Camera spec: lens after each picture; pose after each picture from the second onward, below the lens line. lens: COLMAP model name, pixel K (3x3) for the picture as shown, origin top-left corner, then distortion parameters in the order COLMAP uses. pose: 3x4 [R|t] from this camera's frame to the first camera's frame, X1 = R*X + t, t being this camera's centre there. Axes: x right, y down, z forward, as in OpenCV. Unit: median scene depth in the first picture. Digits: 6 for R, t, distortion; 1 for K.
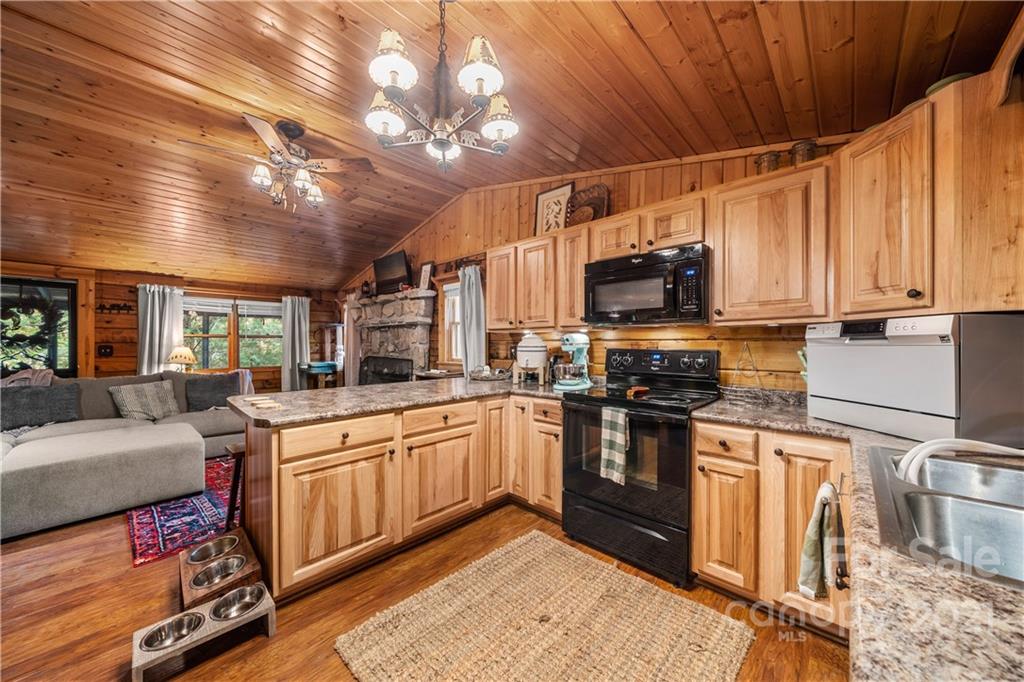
lens RADIAL K [[354.8, 0, 509.5], [0, 354.8, 344.1], [0, 0, 1]] dist [-0.005569, -0.000045]
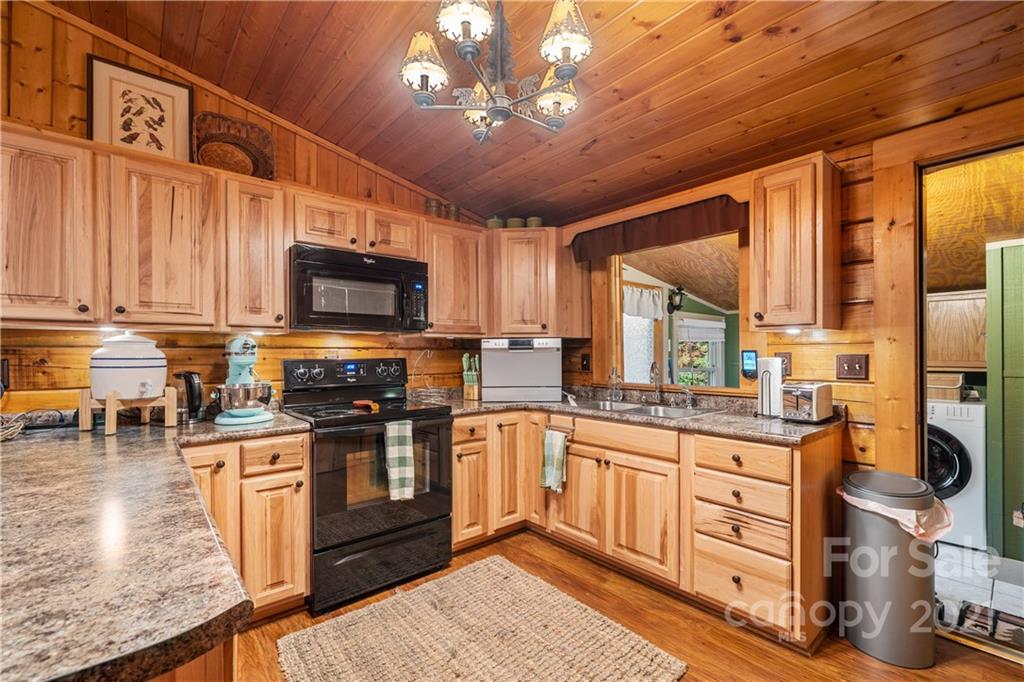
lens RADIAL K [[447.2, 0, 514.3], [0, 447.2, 353.9], [0, 0, 1]] dist [0.001356, 0.000070]
pose [[0.096684, -0.003834, 0.995308, -0.607827], [0.004494, 0.999984, 0.003415, 0.000316], [-0.995305, 0.004143, 0.096699, 0.425335]]
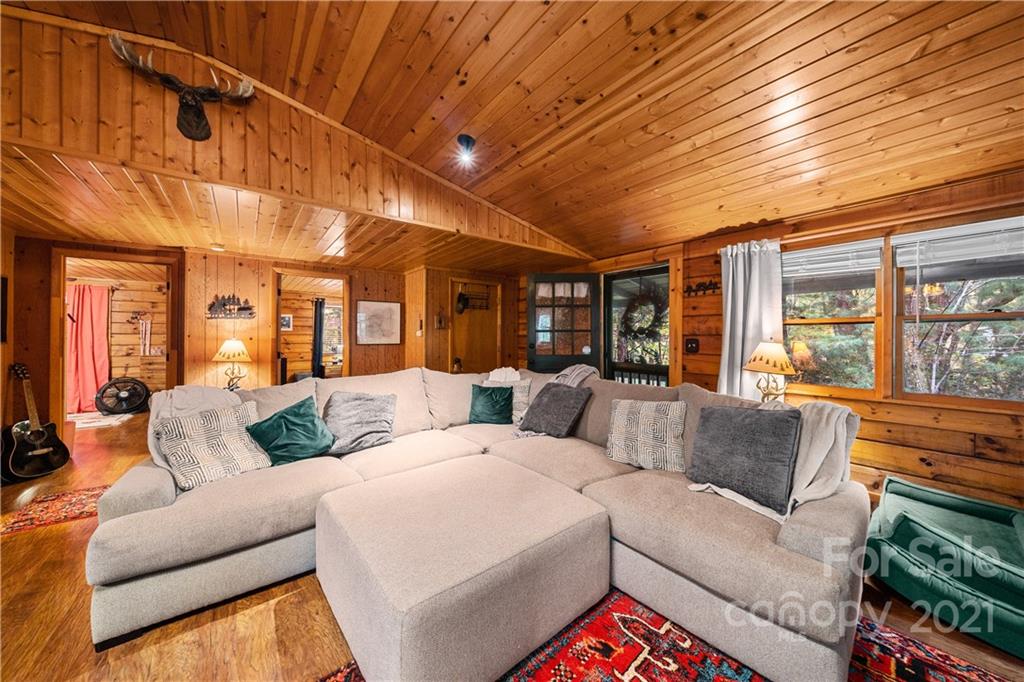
lens RADIAL K [[354.8, 0, 509.5], [0, 354.8, 344.1], [0, 0, 1]] dist [-0.005569, -0.000045]
pose [[-0.150327, 0.019441, -0.988445, -0.558771], [-0.000671, 0.999804, 0.019767, 0.000094], [0.988636, 0.003635, -0.150285, 1.244608]]
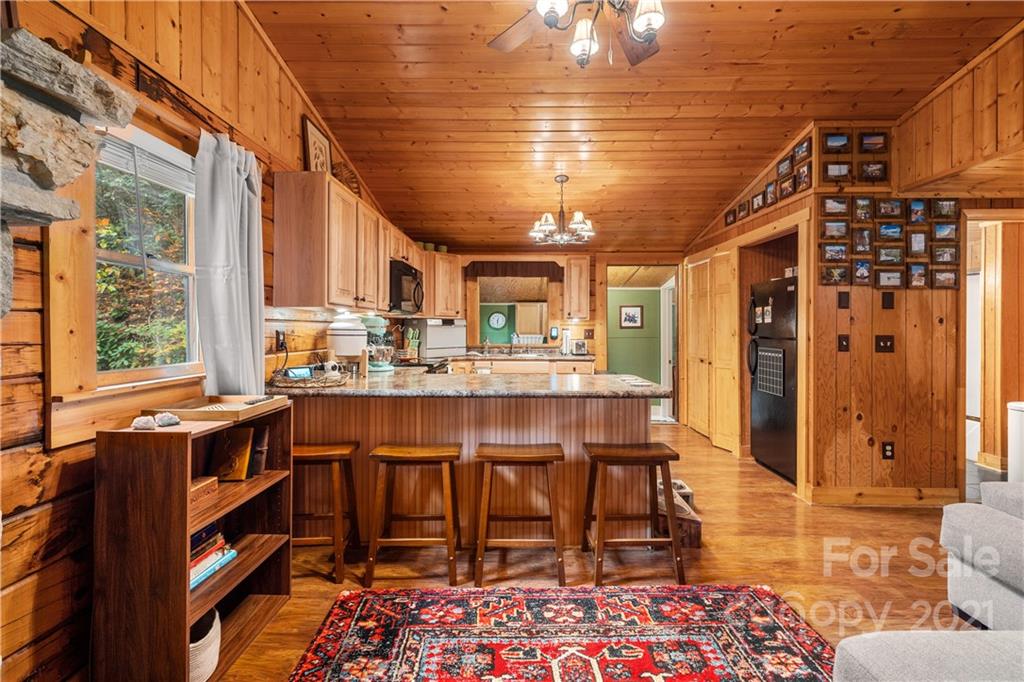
lens RADIAL K [[432.7, 0, 510.6], [0, 432.7, 328.9], [0, 0, 1]] dist [-0.000276, -0.000015]
pose [[-0.679586, -0.004186, 0.733584, -1.025237], [-0.003176, 0.999991, 0.002765, -0.000032], [-0.733589, -0.000451, -0.679593, 1.584537]]
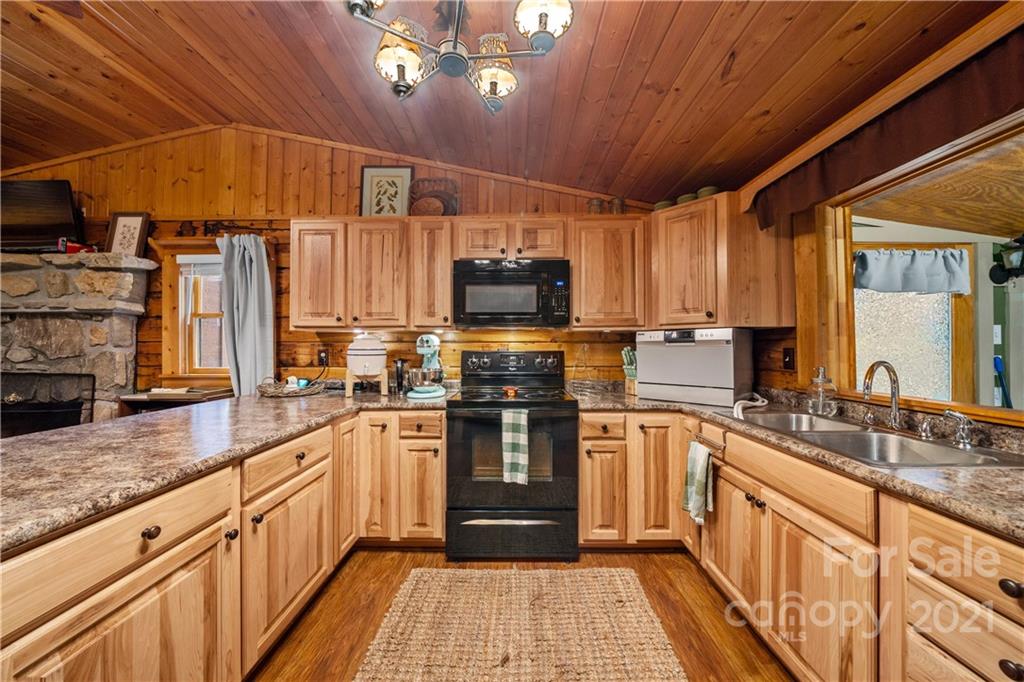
lens RADIAL K [[354.8, 0, 509.5], [0, 354.8, 344.1], [0, 0, 1]] dist [-0.005569, -0.000045]
pose [[0.730950, 0.002785, 0.682426, -0.288417], [0.002863, 0.999970, -0.007147, 0.001396], [-0.682425, 0.007178, 0.730920, 0.202335]]
